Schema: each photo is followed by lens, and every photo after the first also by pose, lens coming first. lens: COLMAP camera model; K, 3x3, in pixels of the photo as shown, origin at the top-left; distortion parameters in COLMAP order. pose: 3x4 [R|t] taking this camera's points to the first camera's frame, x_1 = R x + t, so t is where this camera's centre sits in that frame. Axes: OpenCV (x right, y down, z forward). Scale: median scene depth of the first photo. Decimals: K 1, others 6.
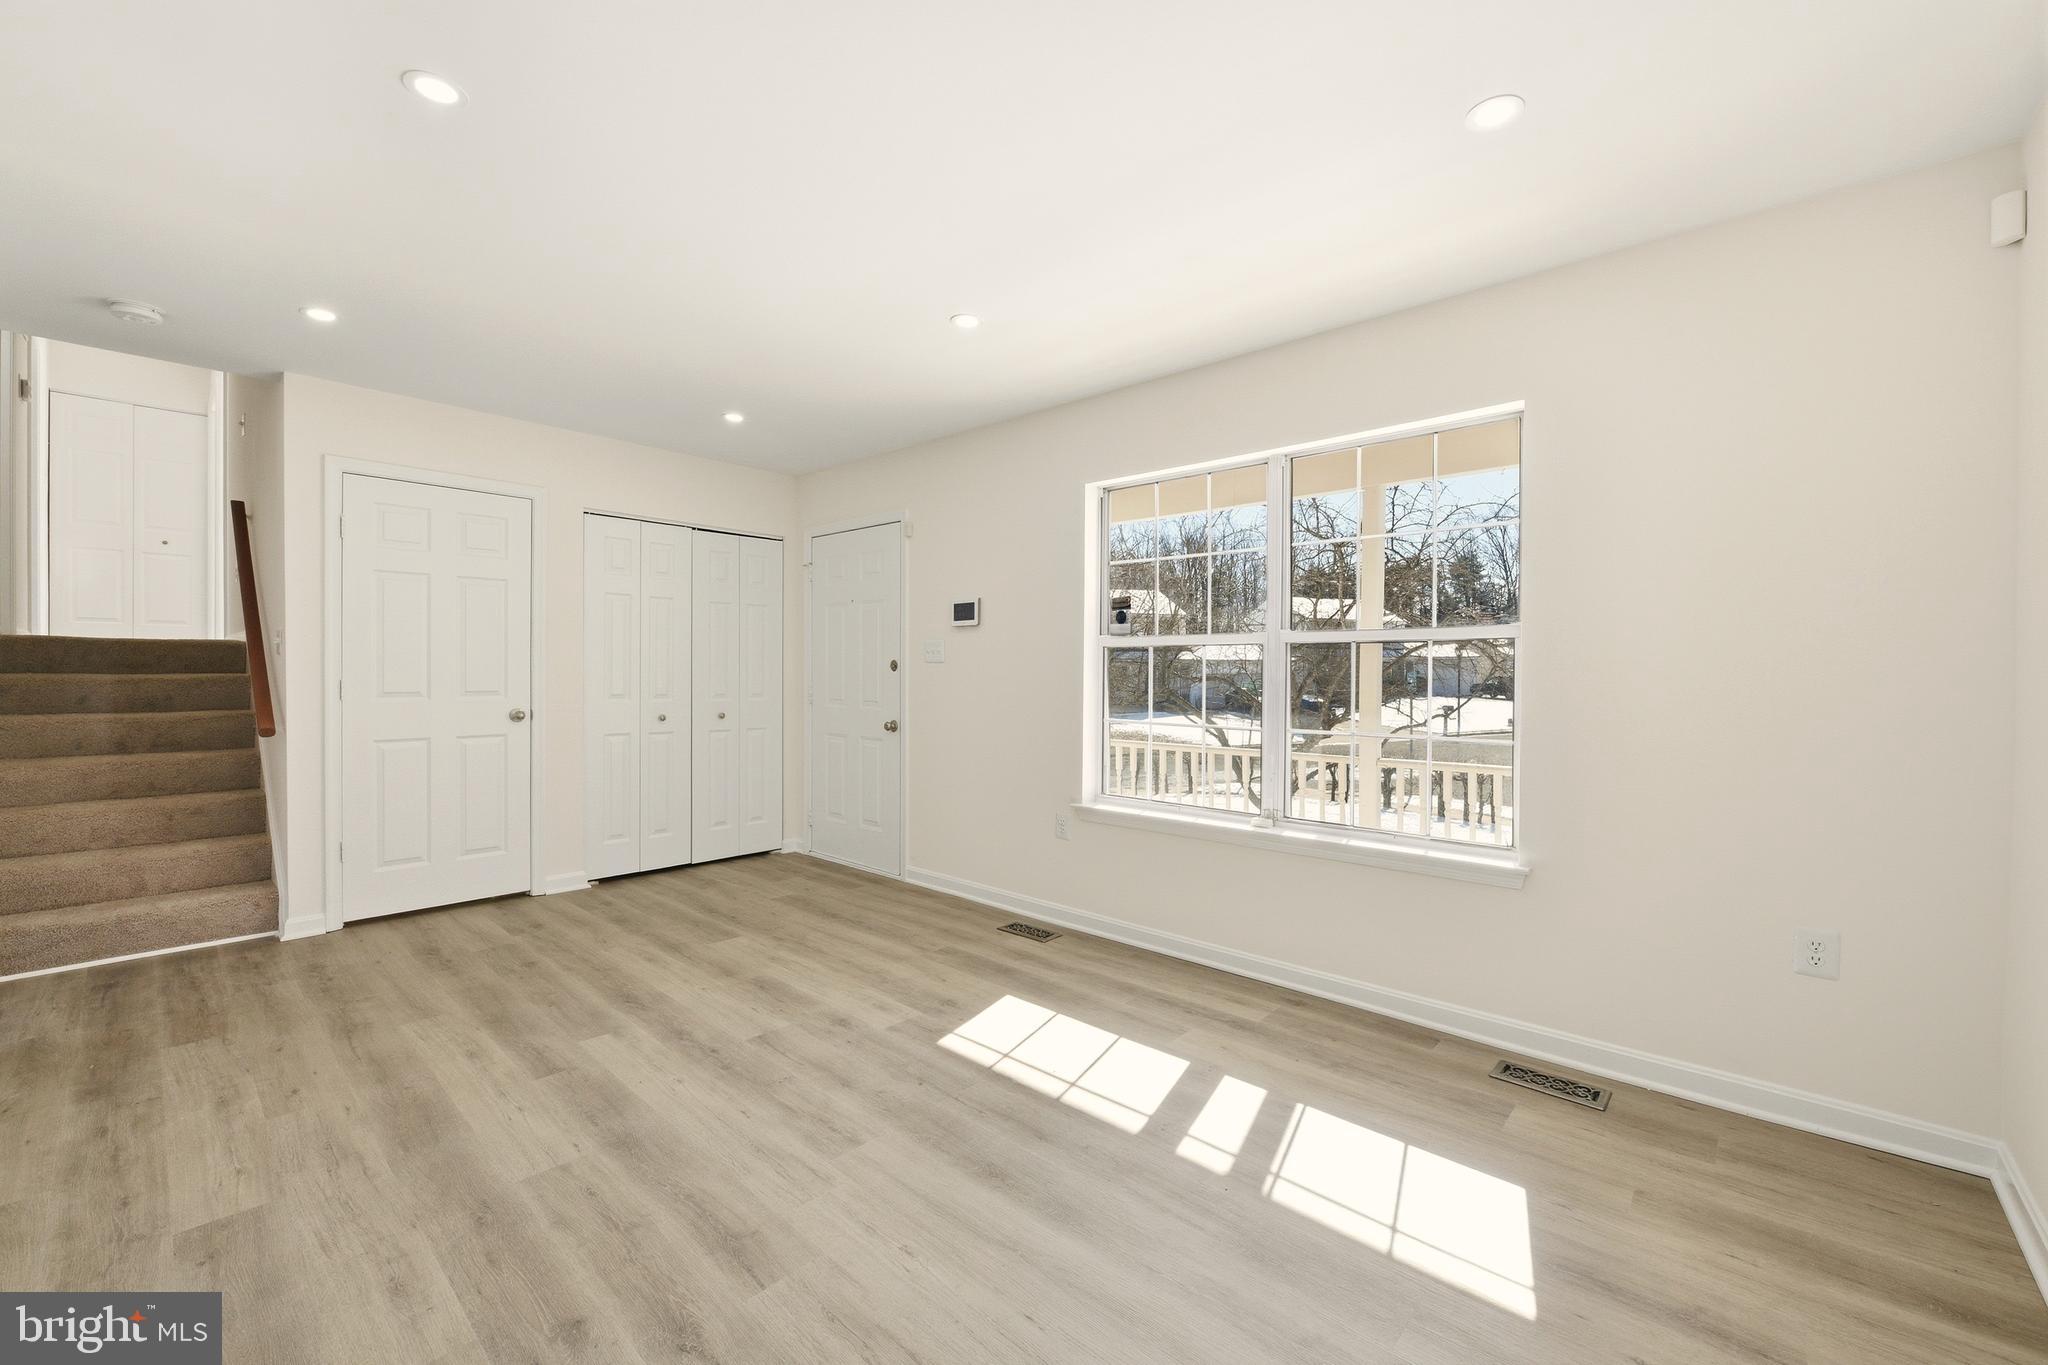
lens RADIAL K [[829.7, 0, 1059.9], [0, 829.7, 666.1], [0, 0, 1]] dist [-0.004109, -0.000937]
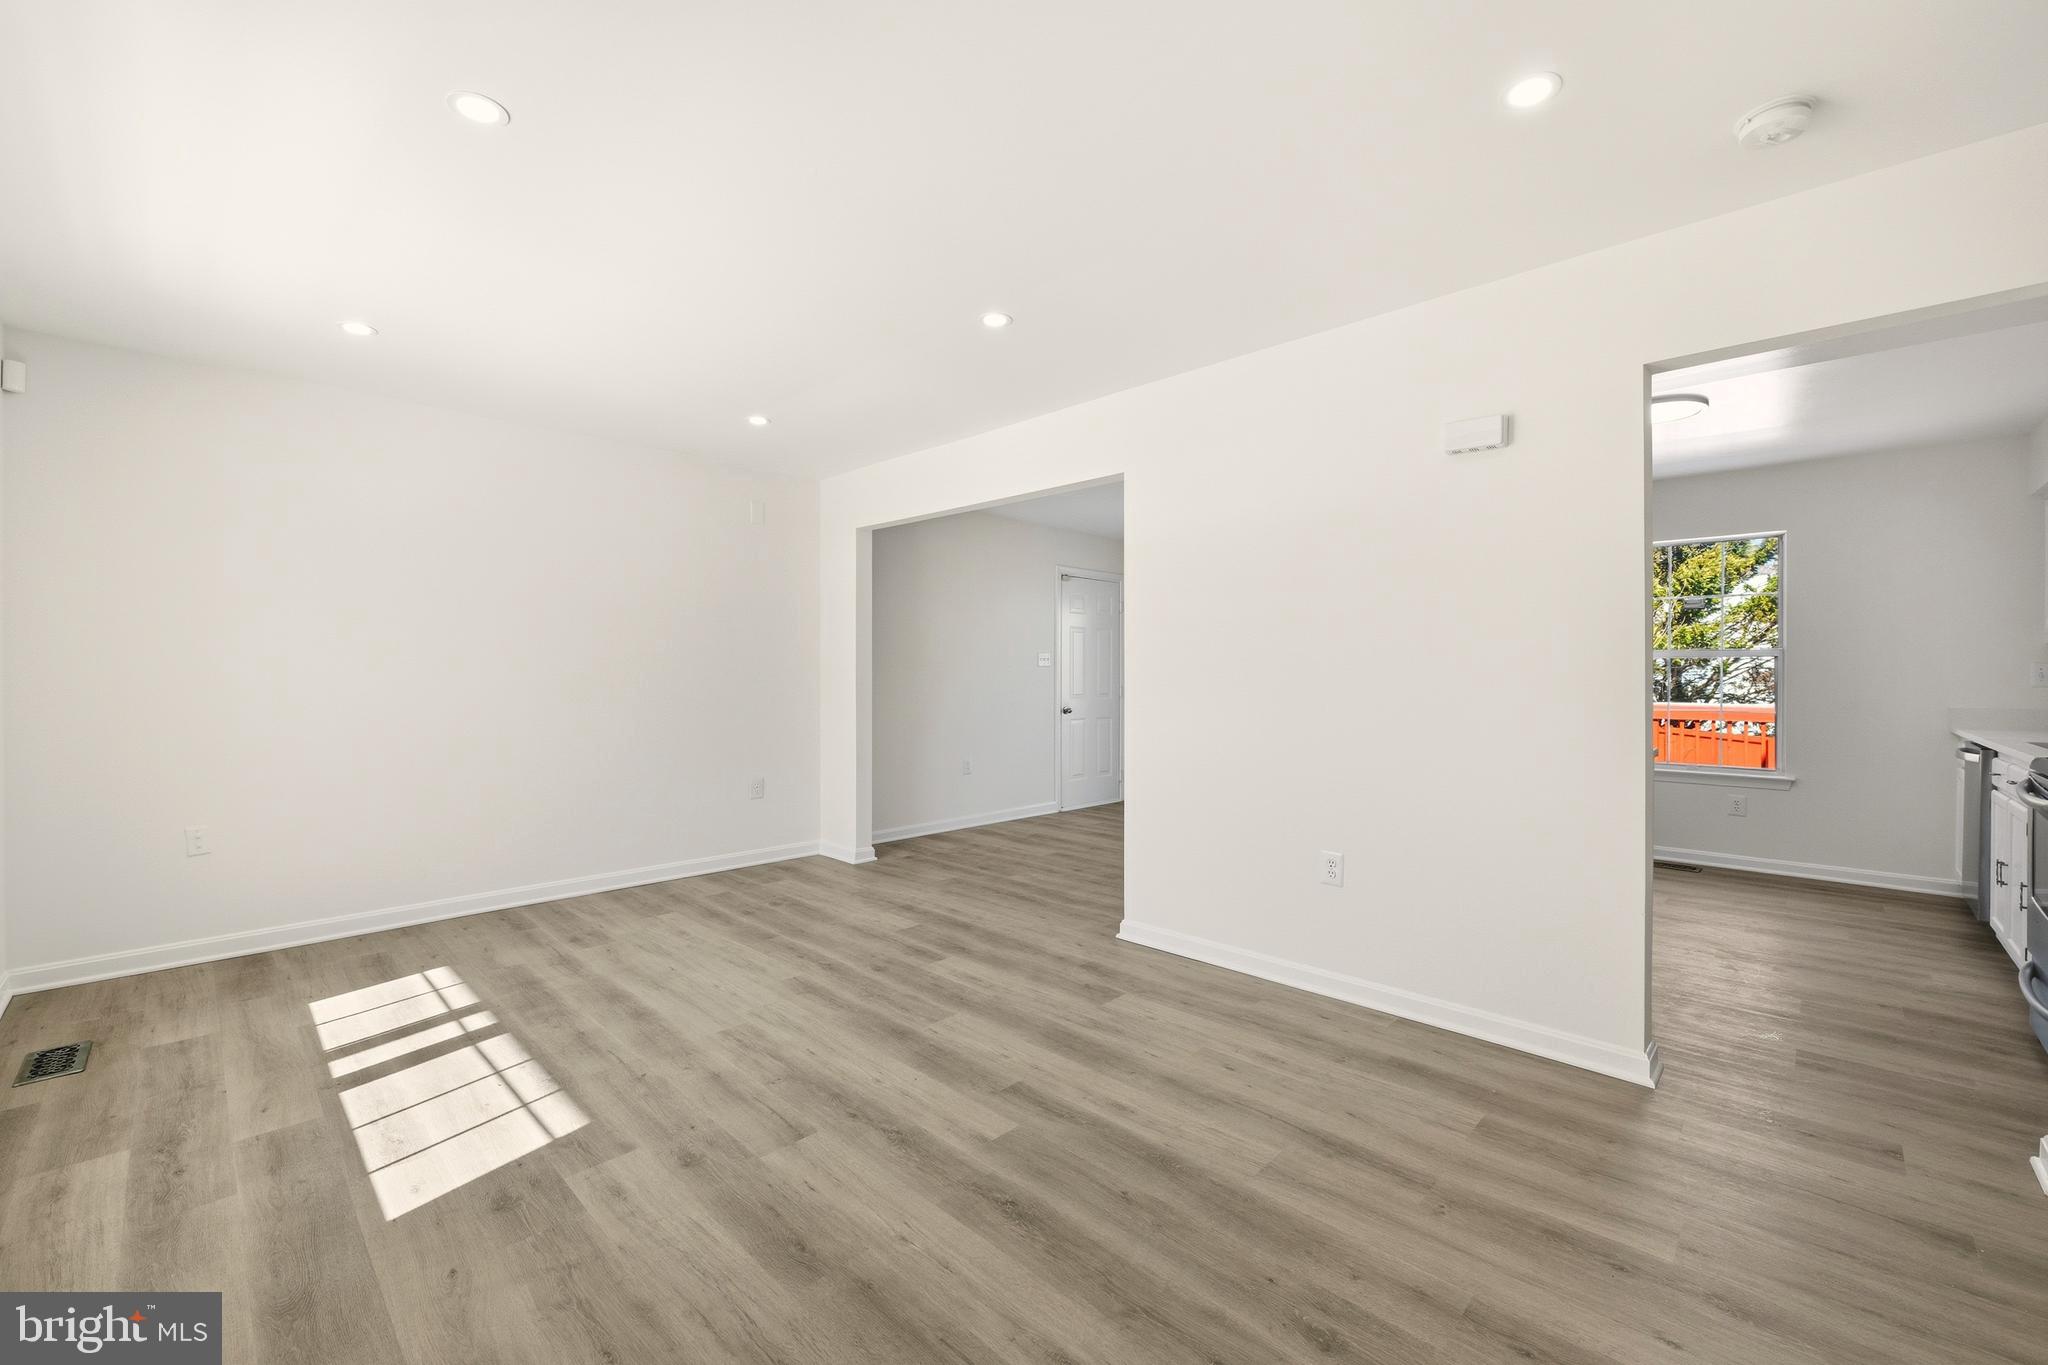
lens RADIAL K [[829.7, 0, 1056.1], [0, 829.7, 683.7], [0, 0, 1]] dist [-0.004109, -0.000937]
pose [[-0.999489, -0.006865, 0.031221, -0.622241], [-0.006623, 0.999947, 0.007819, 0.008446], [-0.031273, 0.007608, -0.999482, 1.765280]]
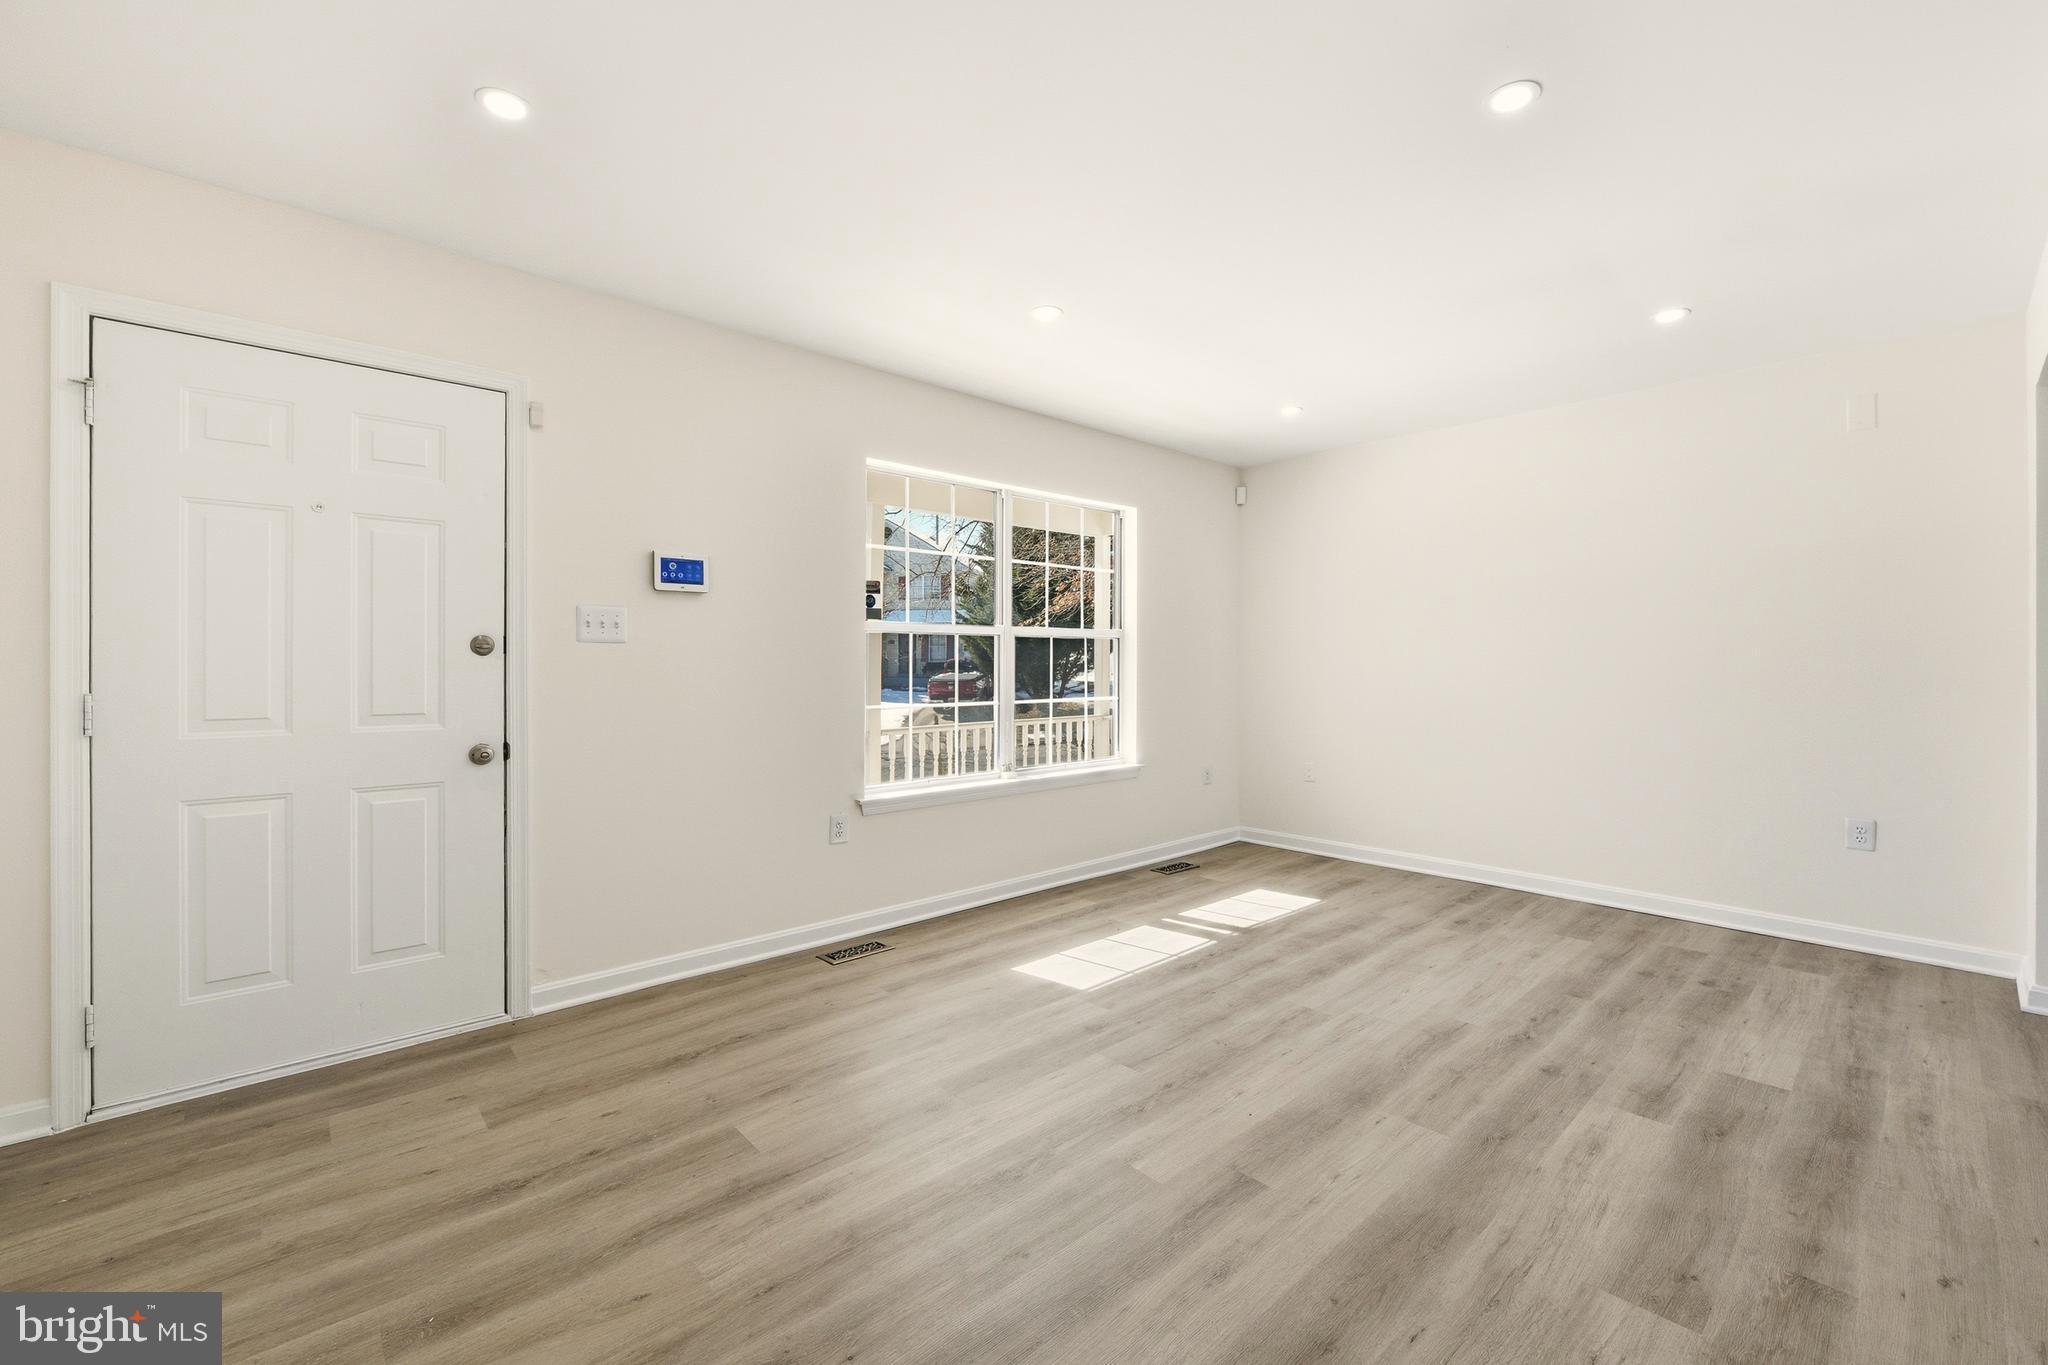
lens RADIAL K [[829.7, 0, 1027.4], [0, 829.7, 690.8], [0, 0, 1]] dist [-0.004109, -0.000937]
pose [[0.107825, -0.035036, 0.993552, -1.240381], [-0.005372, 0.999344, 0.035823, 0.011502], [-0.994155, -0.009200, 0.107566, 1.010543]]
